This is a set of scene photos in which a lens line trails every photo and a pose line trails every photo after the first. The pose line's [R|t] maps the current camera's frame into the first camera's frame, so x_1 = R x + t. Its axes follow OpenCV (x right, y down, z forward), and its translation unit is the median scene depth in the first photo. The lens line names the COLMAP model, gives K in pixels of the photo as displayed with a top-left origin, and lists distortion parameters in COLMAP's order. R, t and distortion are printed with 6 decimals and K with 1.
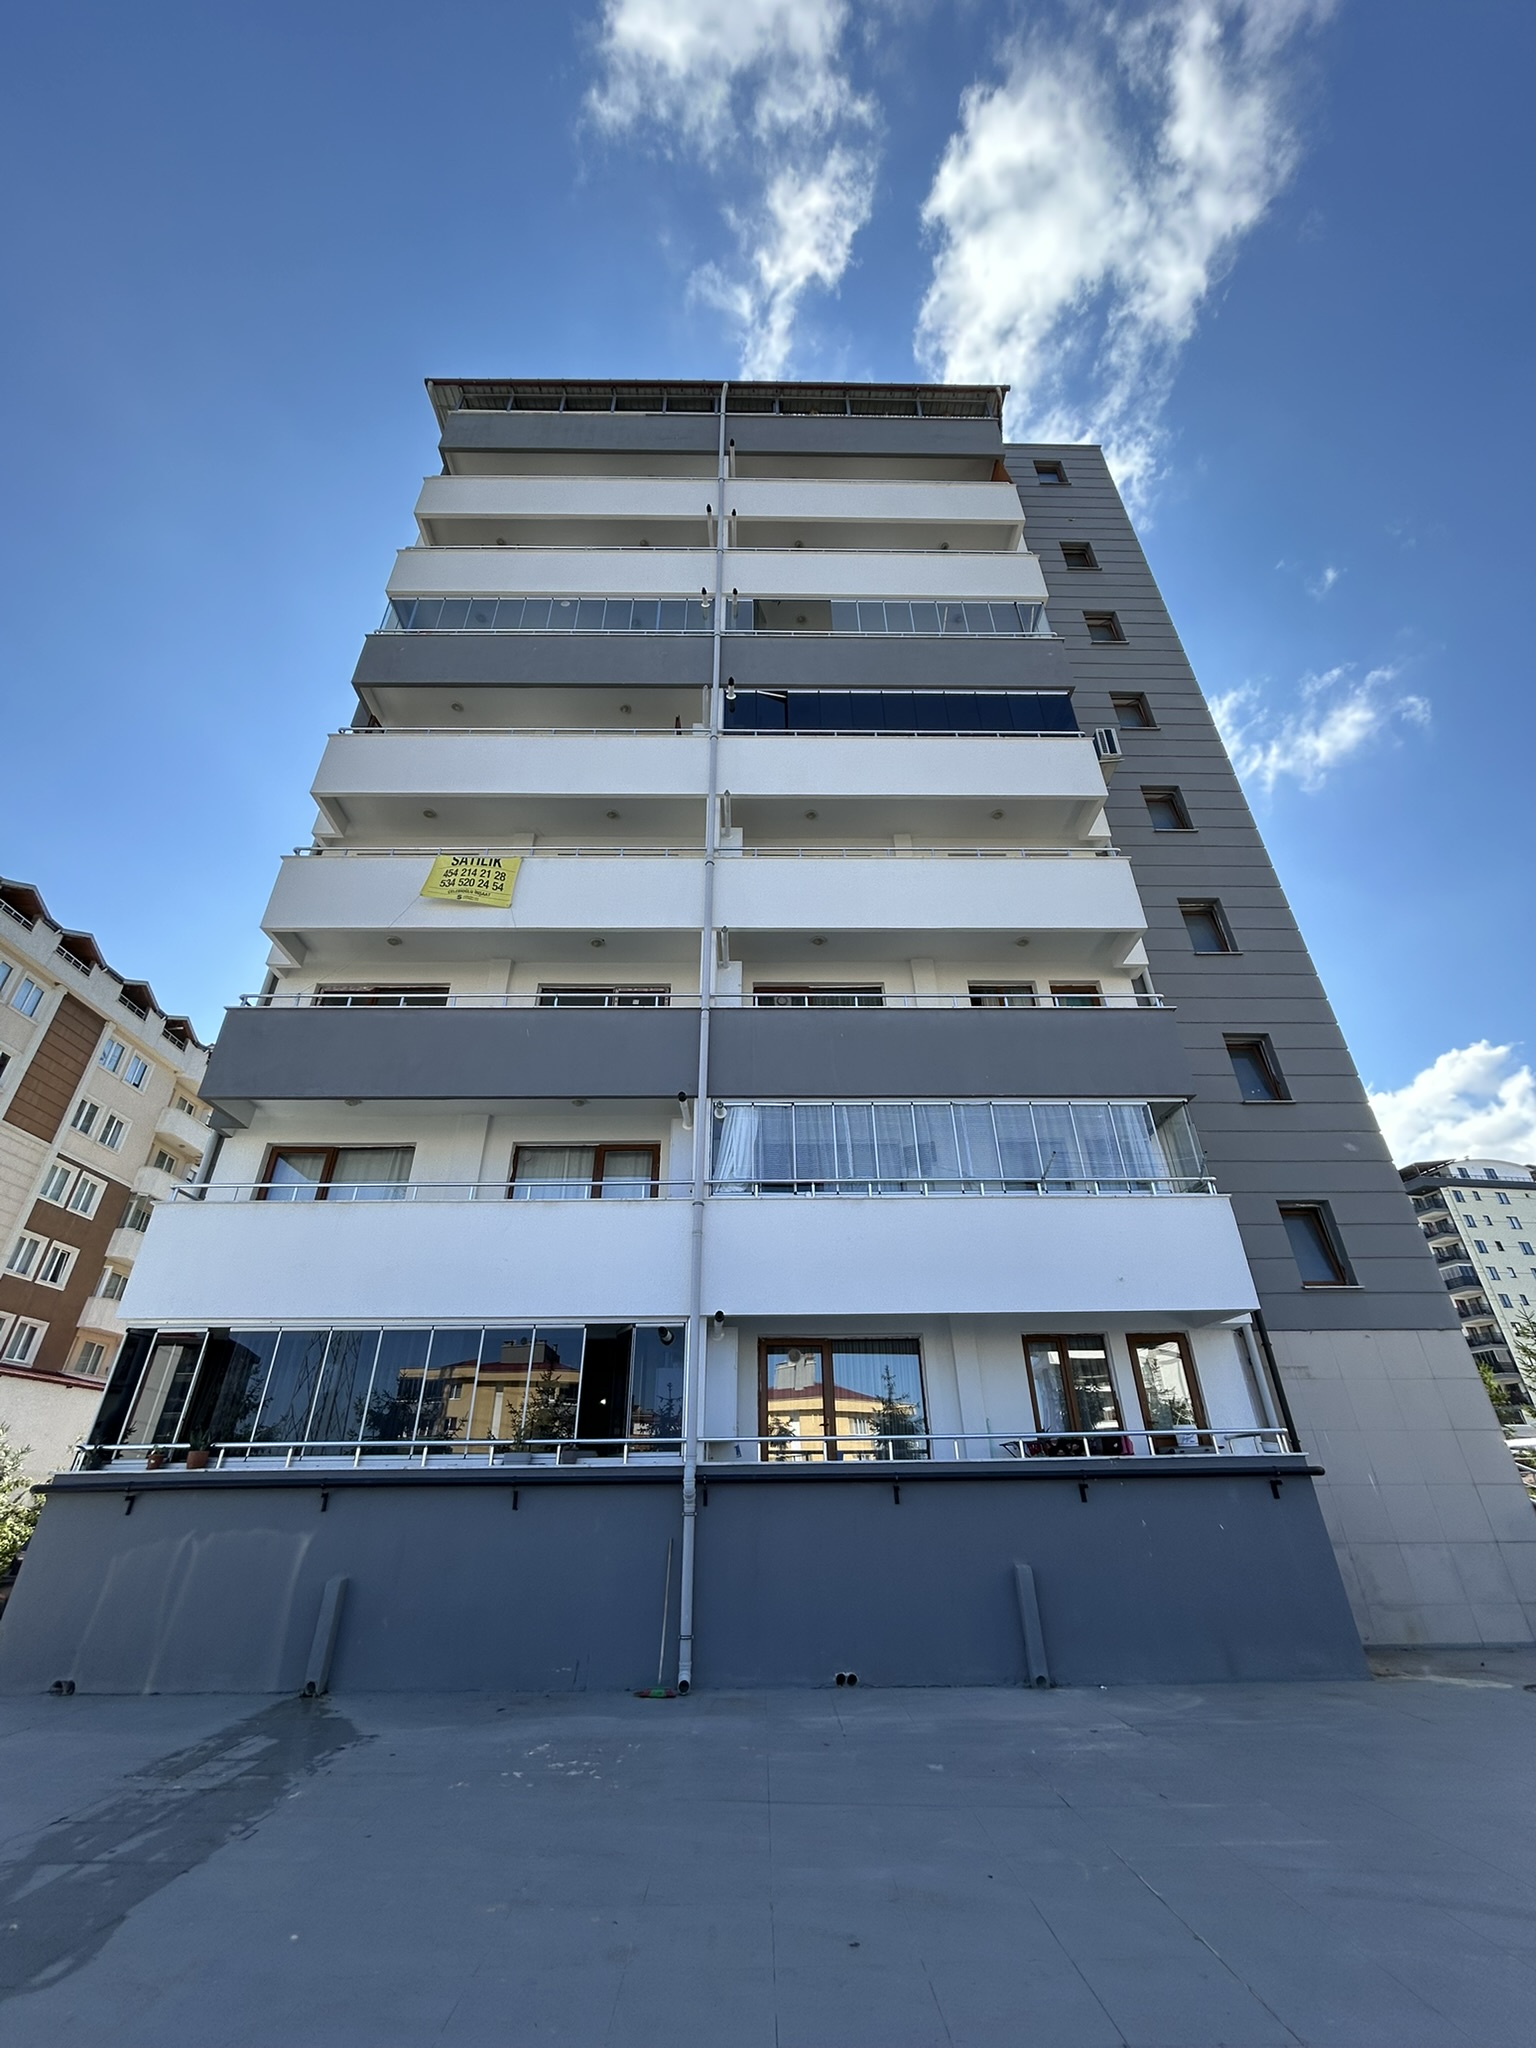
lens RADIAL K [[819.4, 0, 765.6], [0, 819.4, 1024.8], [0, 0, 1]] dist [-0.000435, 0.000556]
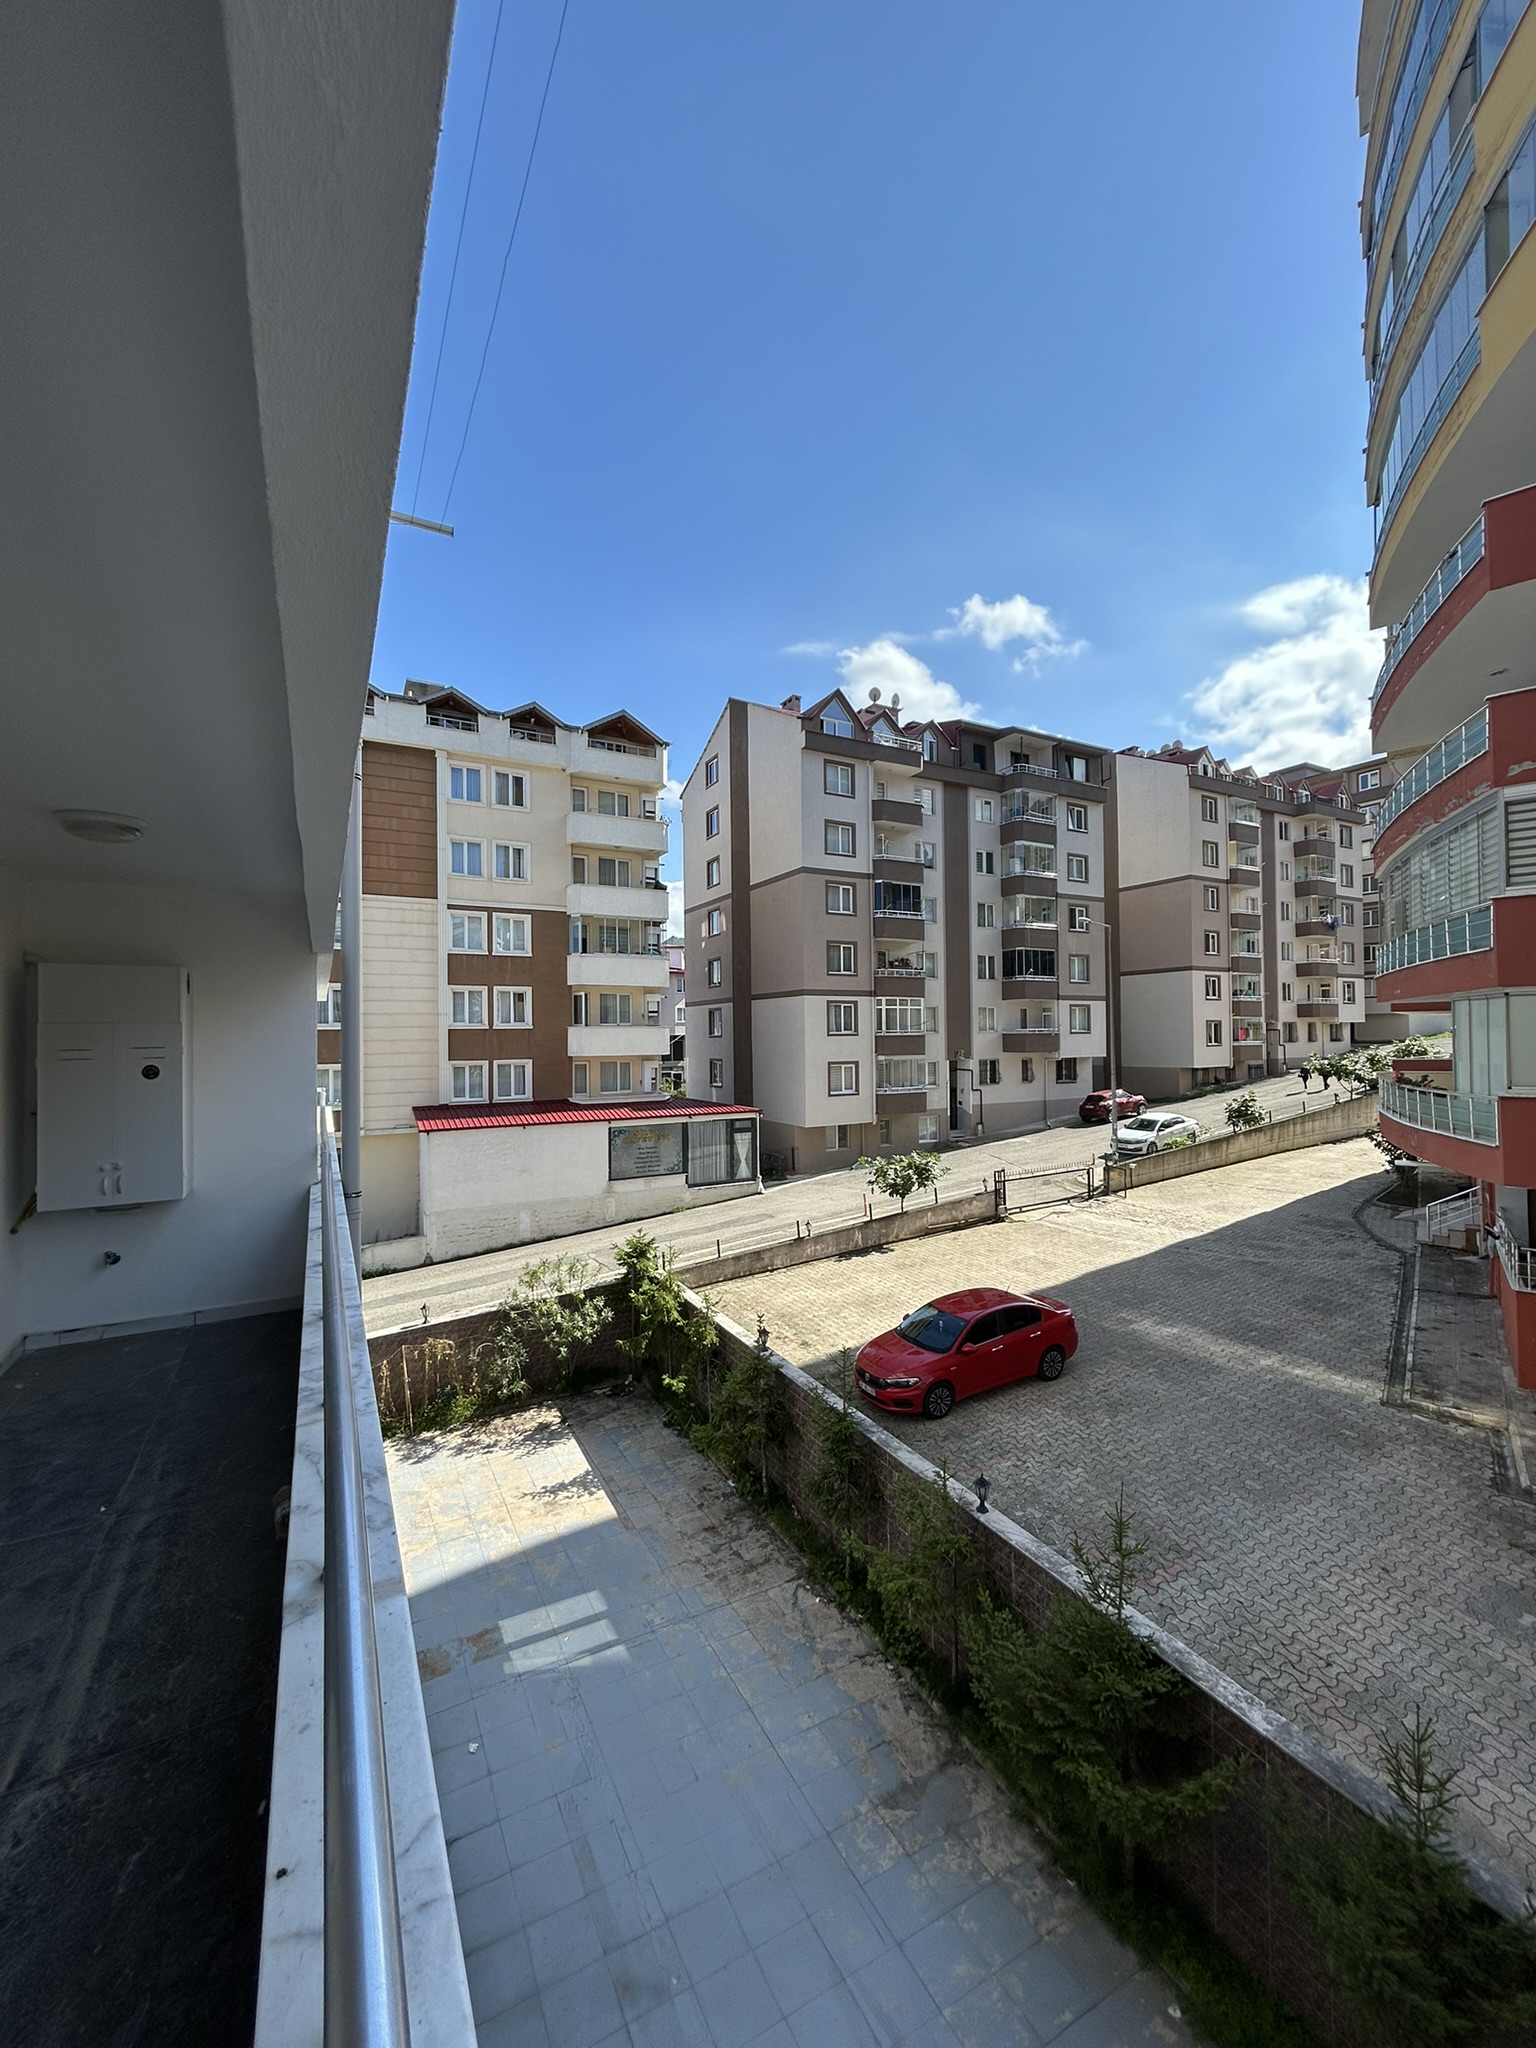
lens RADIAL K [[819.4, 0, 766.4], [0, 819.4, 1025.2], [0, 0, 1]] dist [-0.000435, 0.000556]
pose [[0.462822, -0.006407, -0.886428, 0.131043], [0.445718, 0.866056, 0.226458, 0.197860], [0.766245, -0.499906, 0.403685, 0.724938]]
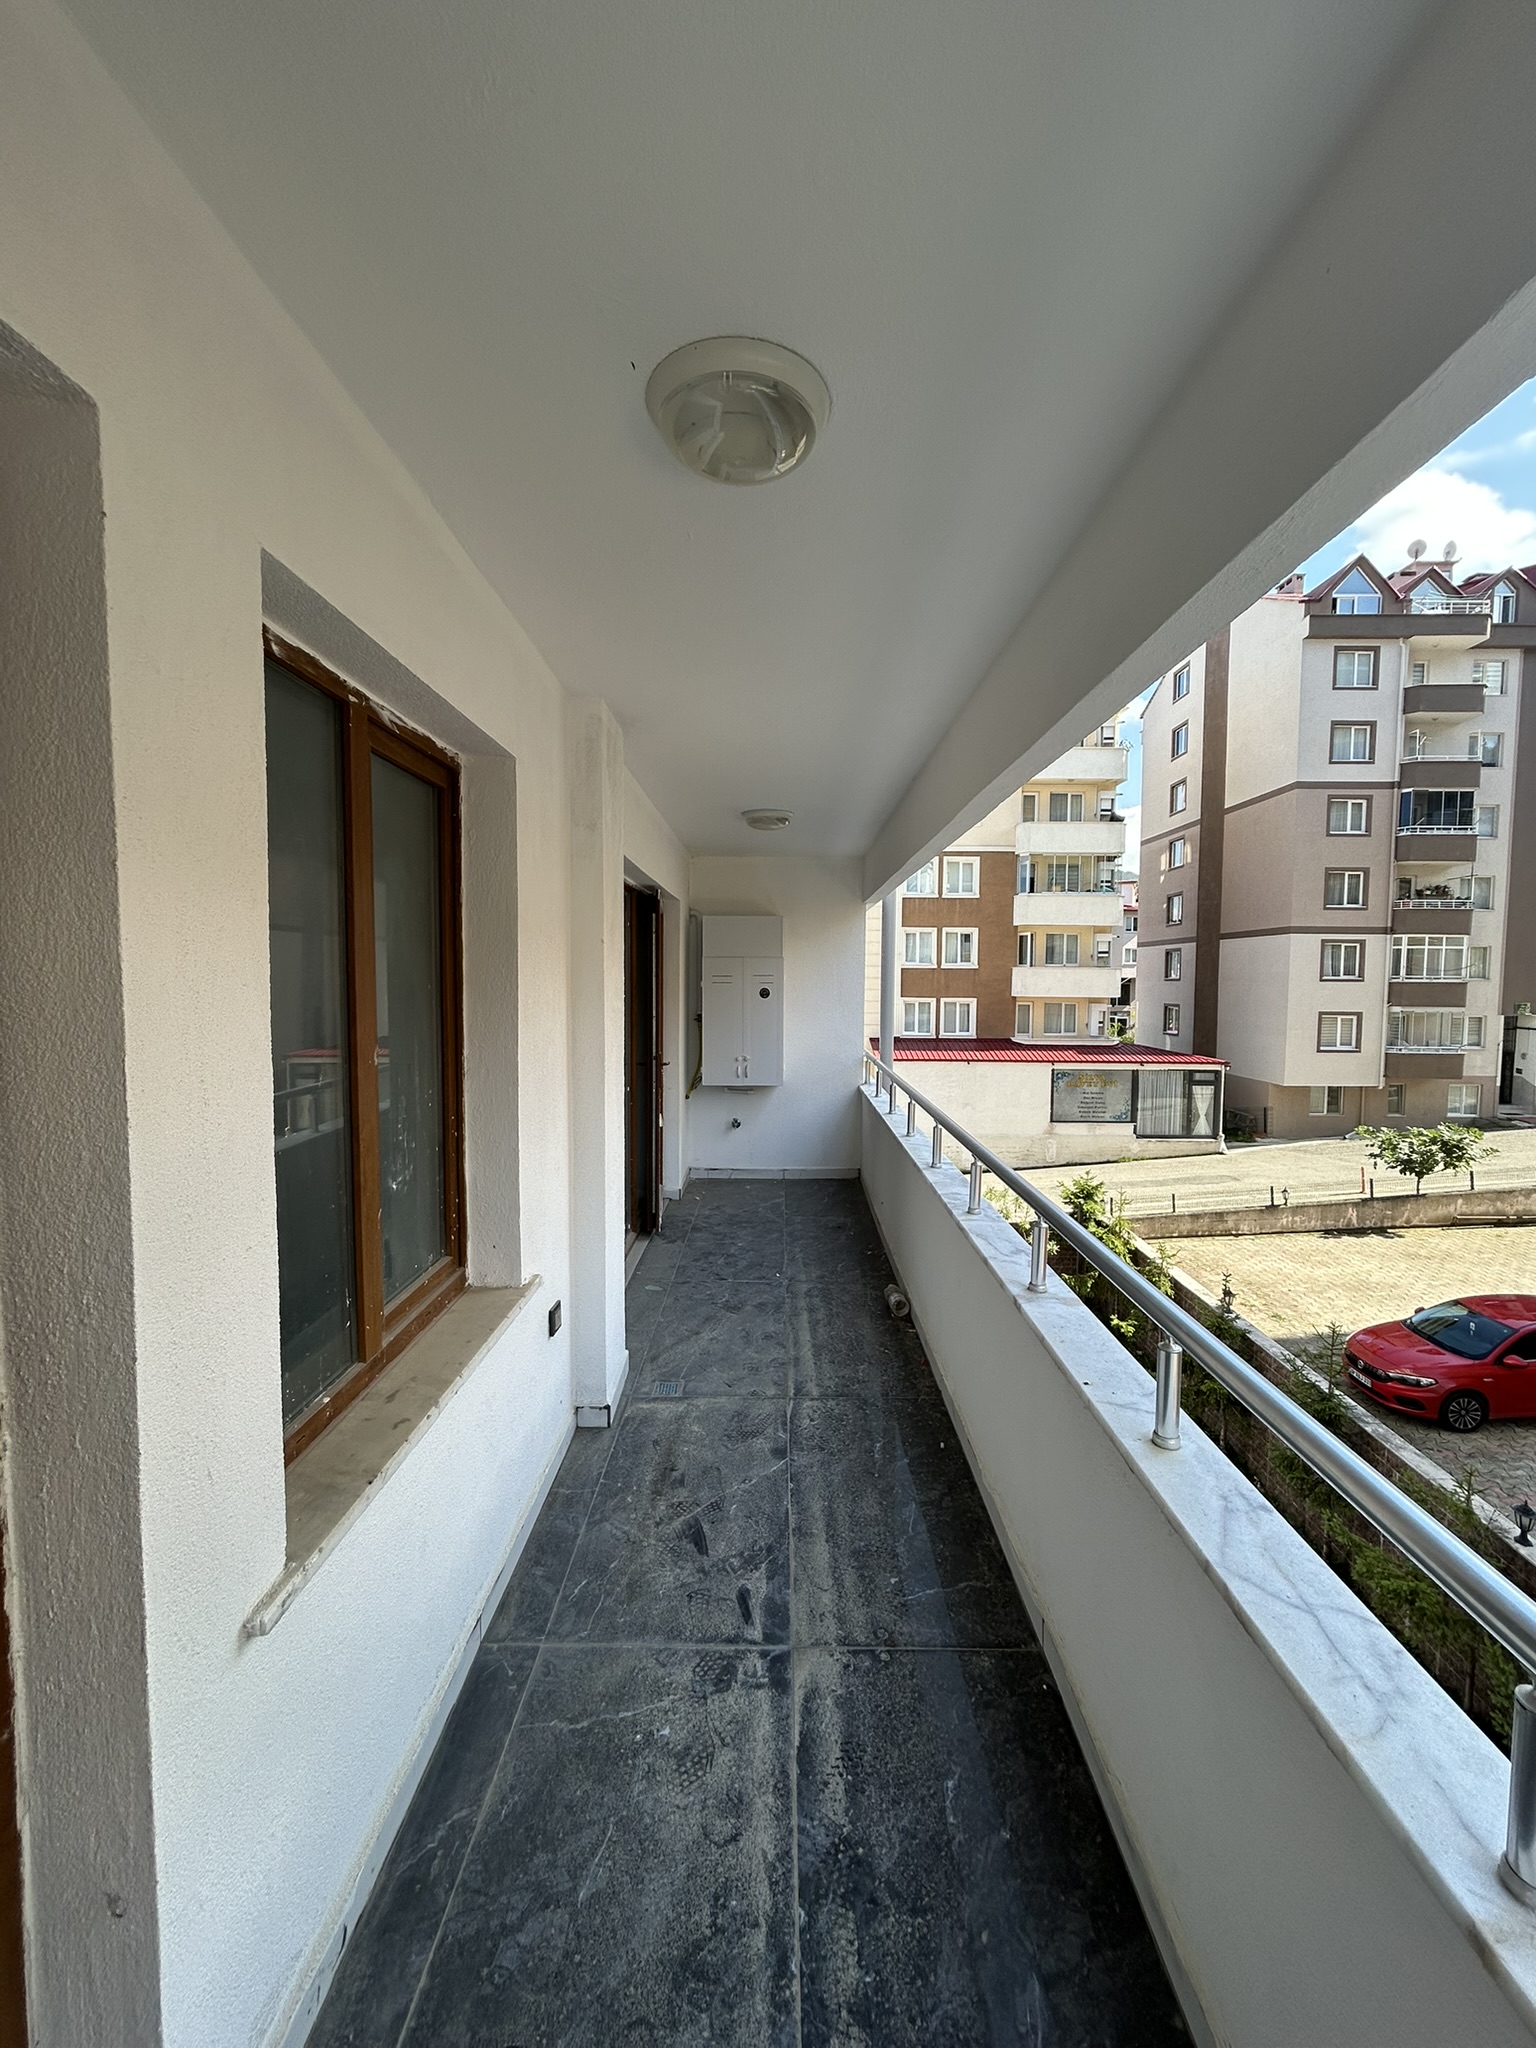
lens RADIAL K [[819.4, 0, 772.5], [0, 819.4, 1026.0], [0, 0, 1]] dist [-0.000435, 0.000556]
pose [[-0.027602, 0.068910, -0.997241, 0.147609], [0.490638, 0.870119, 0.046546, 0.190250], [0.870926, -0.488000, -0.057827, 0.709755]]
